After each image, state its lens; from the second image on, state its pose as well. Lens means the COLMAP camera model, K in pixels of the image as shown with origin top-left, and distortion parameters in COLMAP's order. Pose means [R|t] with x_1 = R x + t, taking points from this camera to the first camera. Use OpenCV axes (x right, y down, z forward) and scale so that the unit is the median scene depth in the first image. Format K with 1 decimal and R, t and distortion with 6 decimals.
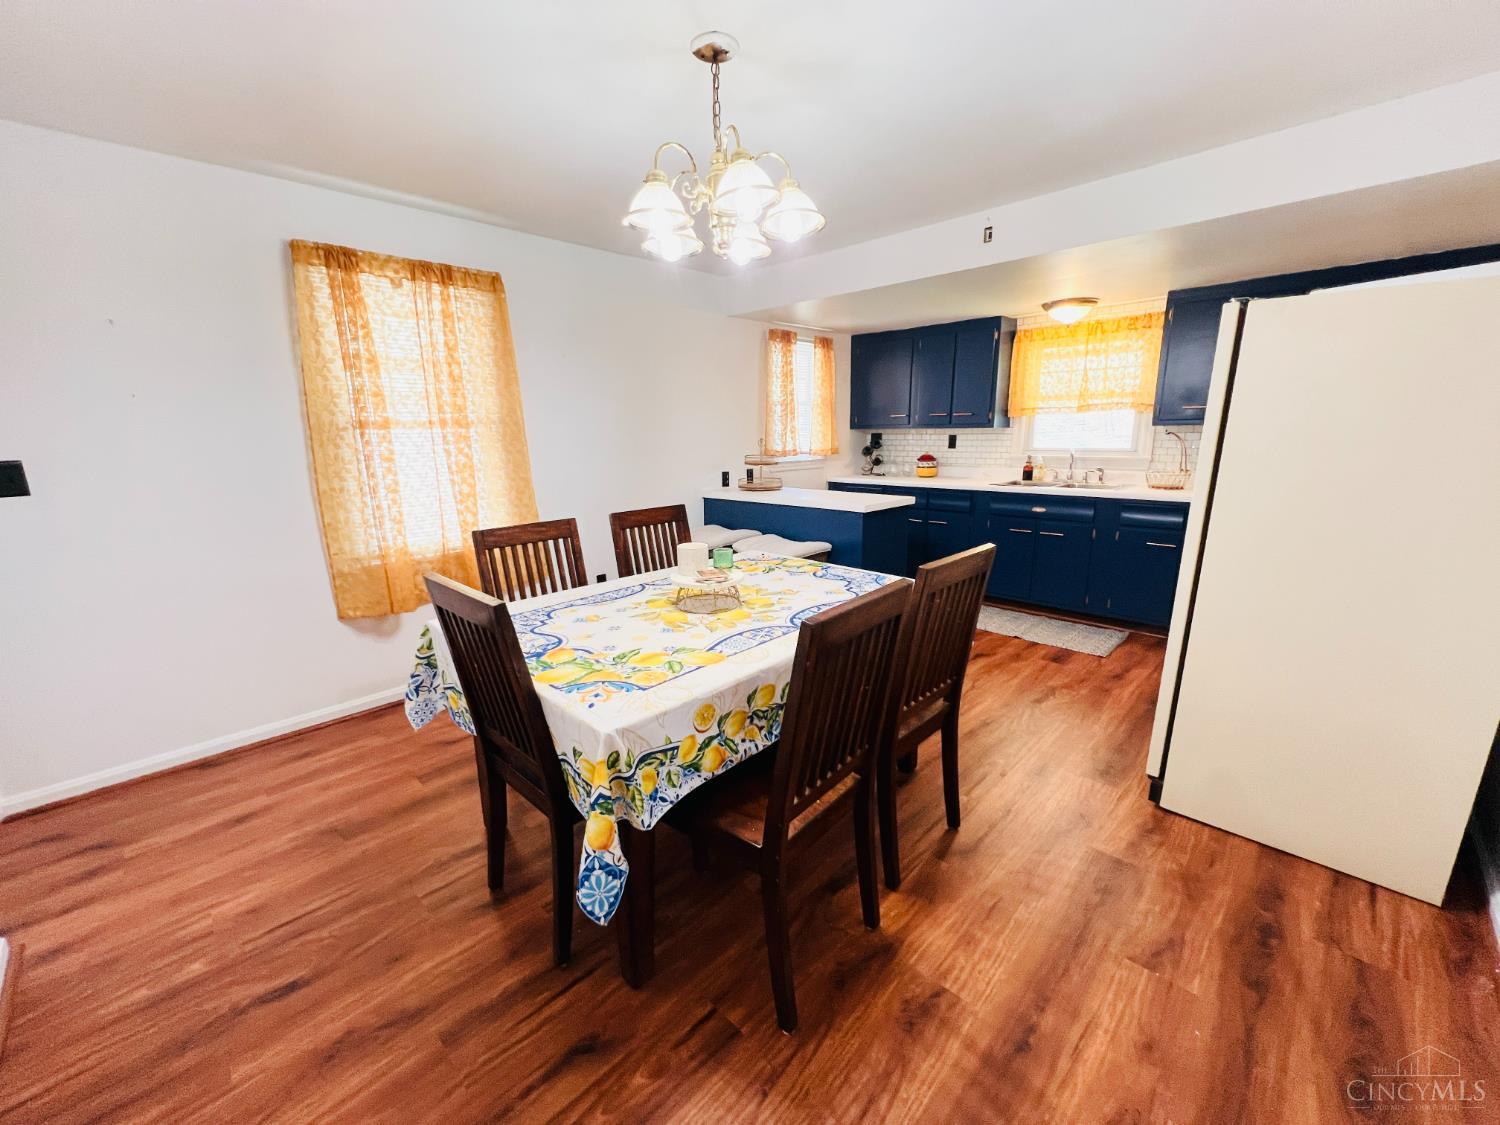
lens RADIAL K [[601.6, 0, 752.1], [0, 601.6, 566.4], [0, 0, 1]] dist [-0.000162, -0.000566]
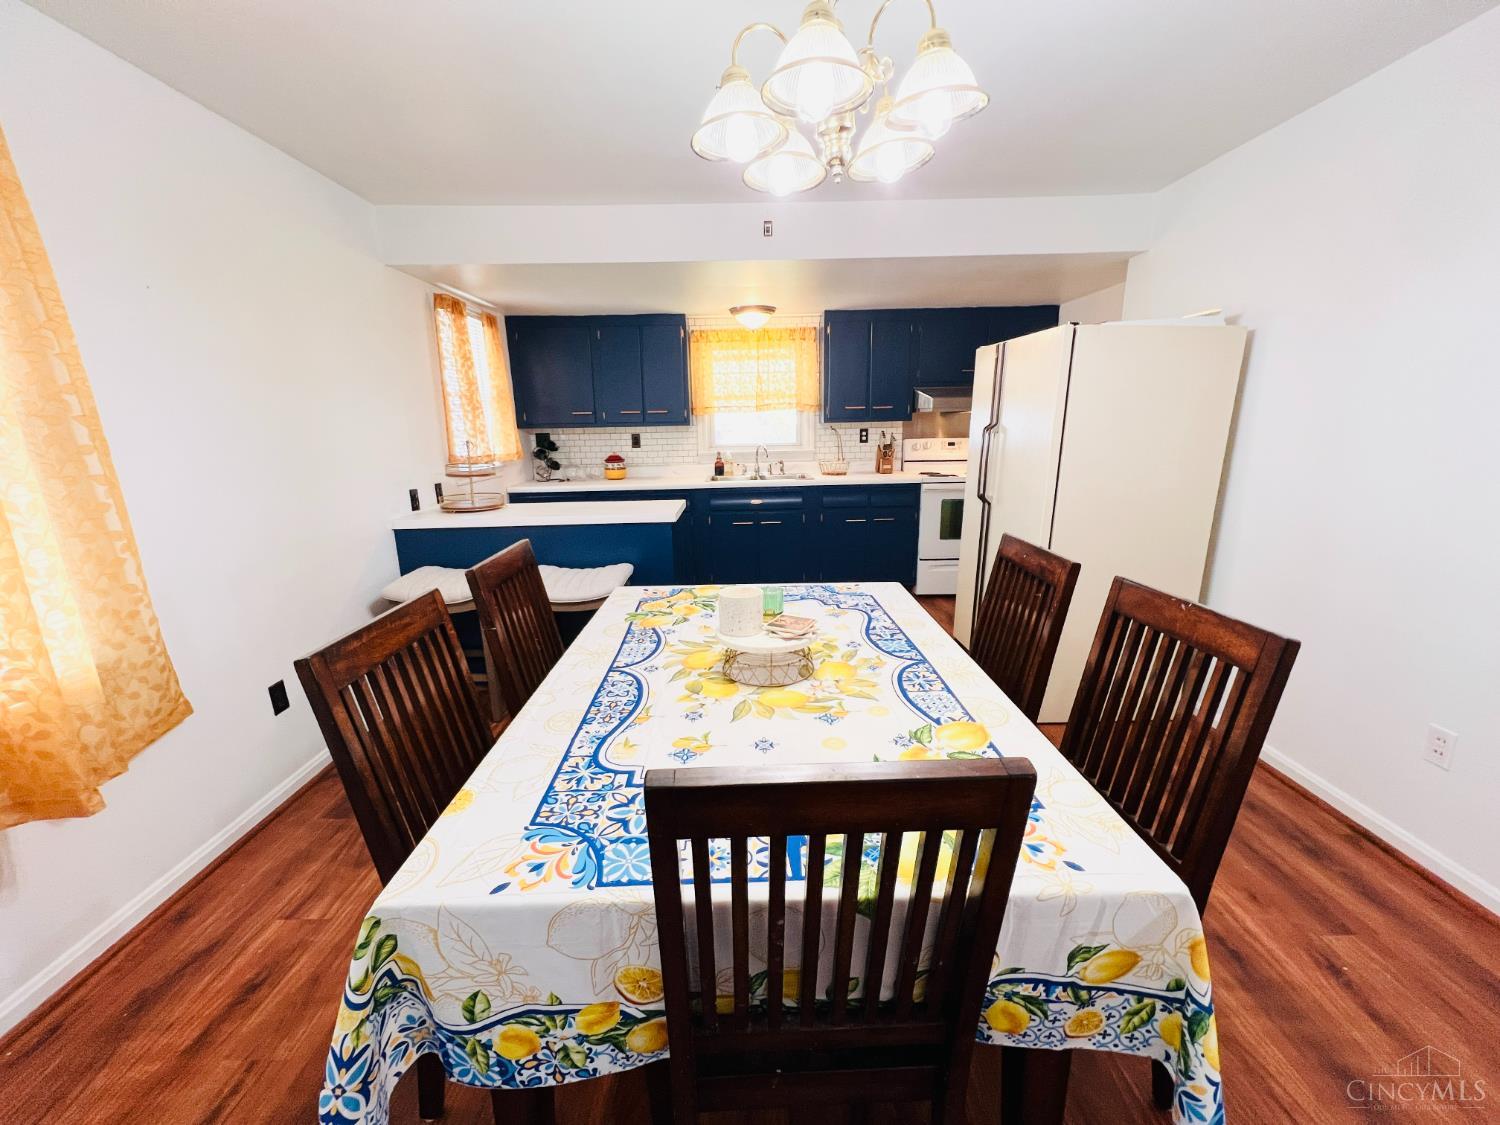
lens RADIAL K [[601.6, 0, 752.2], [0, 601.6, 560.9], [0, 0, 1]] dist [-0.000162, -0.000566]
pose [[0.705487, -0.159610, 0.690516, -0.262241], [0.167415, 0.984268, 0.056466, -0.049330], [-0.688665, 0.075767, 0.721110, 0.230252]]
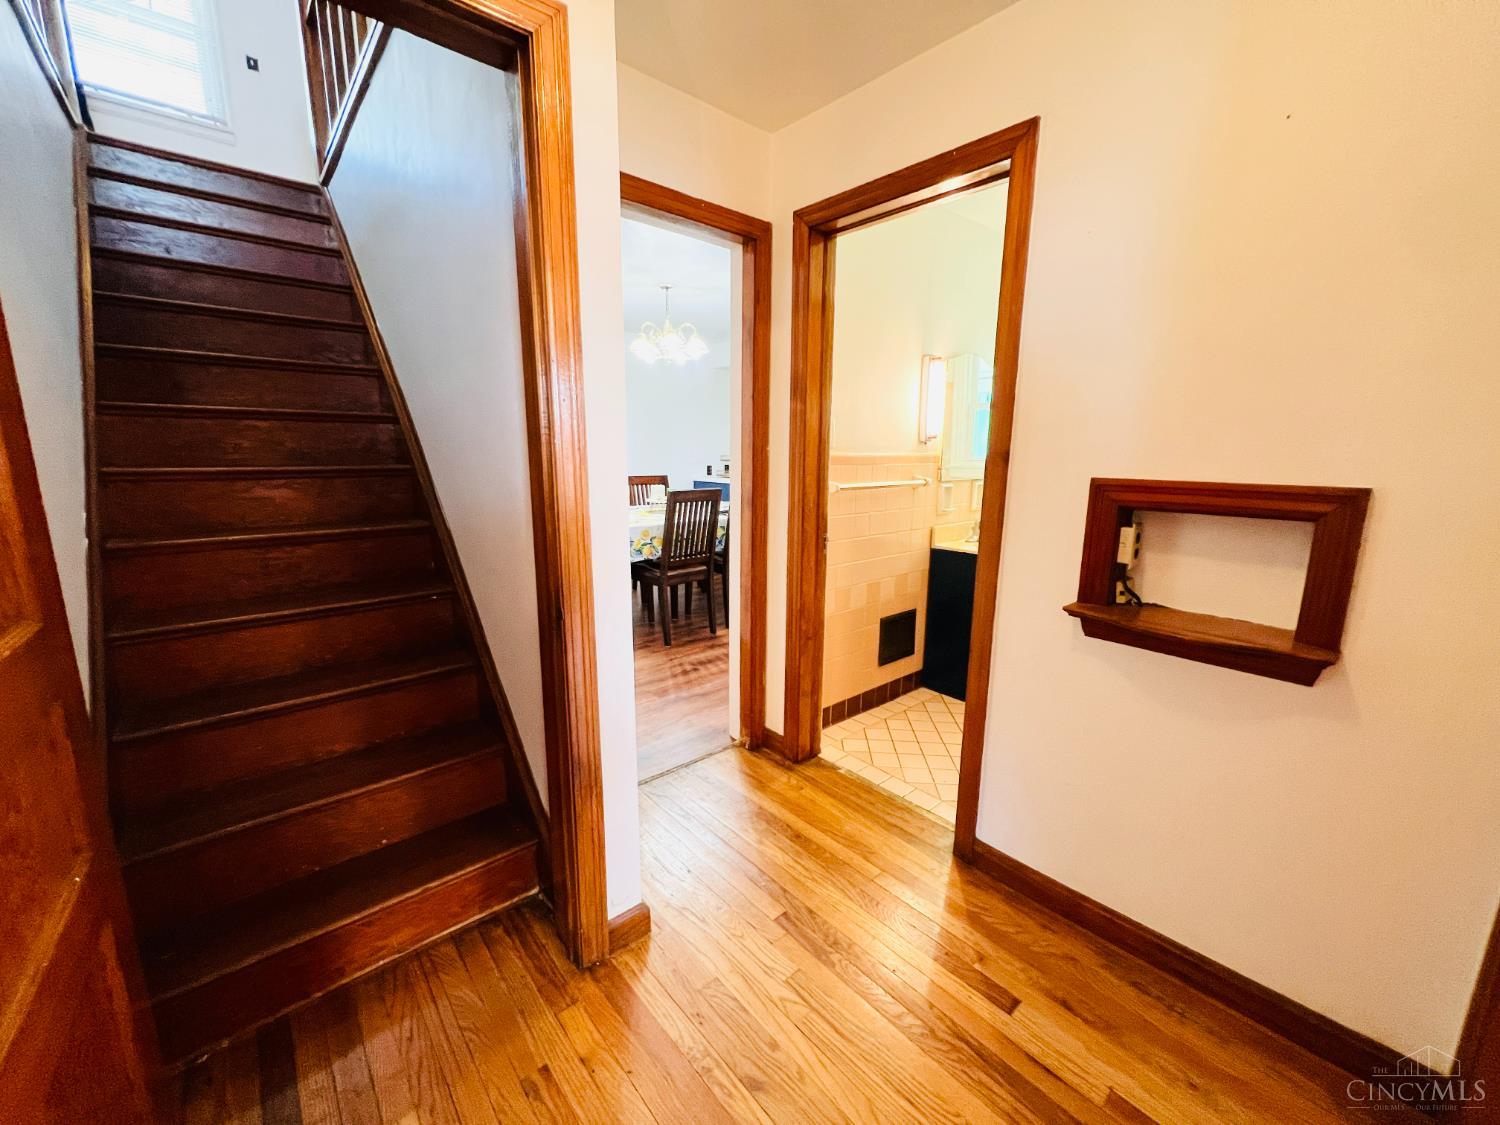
lens RADIAL K [[601.6, 0, 746.0], [0, 601.6, 566.7], [0, 0, 1]] dist [-0.000162, -0.000566]
pose [[0.994171, 0.042494, -0.099085, 0.221830], [-0.045431, 0.998587, -0.027576, 0.150328], [0.097773, 0.031917, 0.994697, -0.570769]]
